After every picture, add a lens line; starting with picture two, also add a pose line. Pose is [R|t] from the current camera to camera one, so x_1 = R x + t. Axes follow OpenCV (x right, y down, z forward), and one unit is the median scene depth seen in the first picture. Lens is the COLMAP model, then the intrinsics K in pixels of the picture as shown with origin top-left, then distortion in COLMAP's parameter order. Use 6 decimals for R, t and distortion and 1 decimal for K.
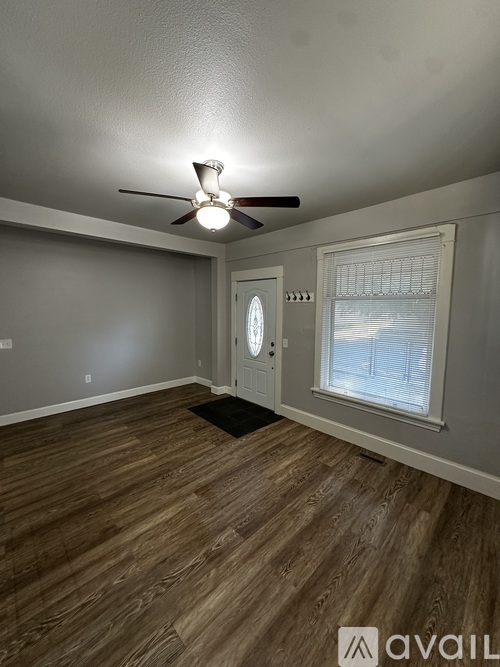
lens RADIAL K [[264.7, 0, 250.0], [0, 264.7, 333.5], [0, 0, 1]] dist [0.000307, 0.000151]
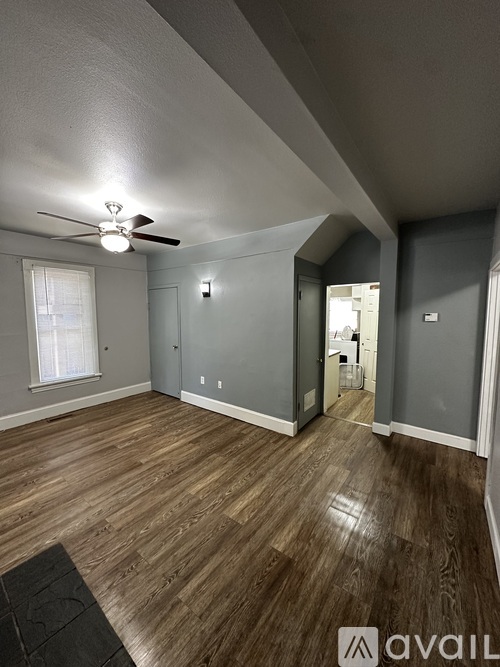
lens RADIAL K [[264.7, 0, 250.0], [0, 264.7, 333.5], [0, 0, 1]] dist [0.000307, 0.000151]
pose [[-0.988428, 0.007472, -0.151506, -0.417507], [-0.020186, 0.983424, 0.180193, -0.176752], [0.150341, 0.181167, -0.971893, 1.730489]]
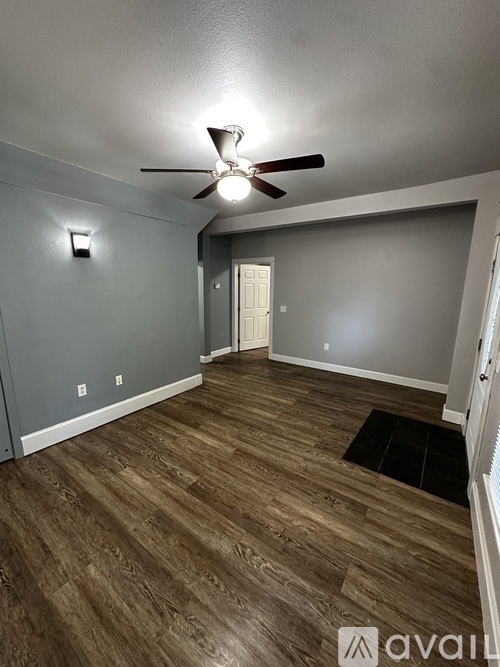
lens RADIAL K [[264.7, 0, 250.0], [0, 264.7, 333.5], [0, 0, 1]] dist [0.000307, 0.000151]
pose [[0.181348, 0.176635, -0.967426, 0.644507], [-0.105000, 0.981592, 0.159539, -0.053320], [0.977798, 0.072647, 0.196556, 0.642348]]
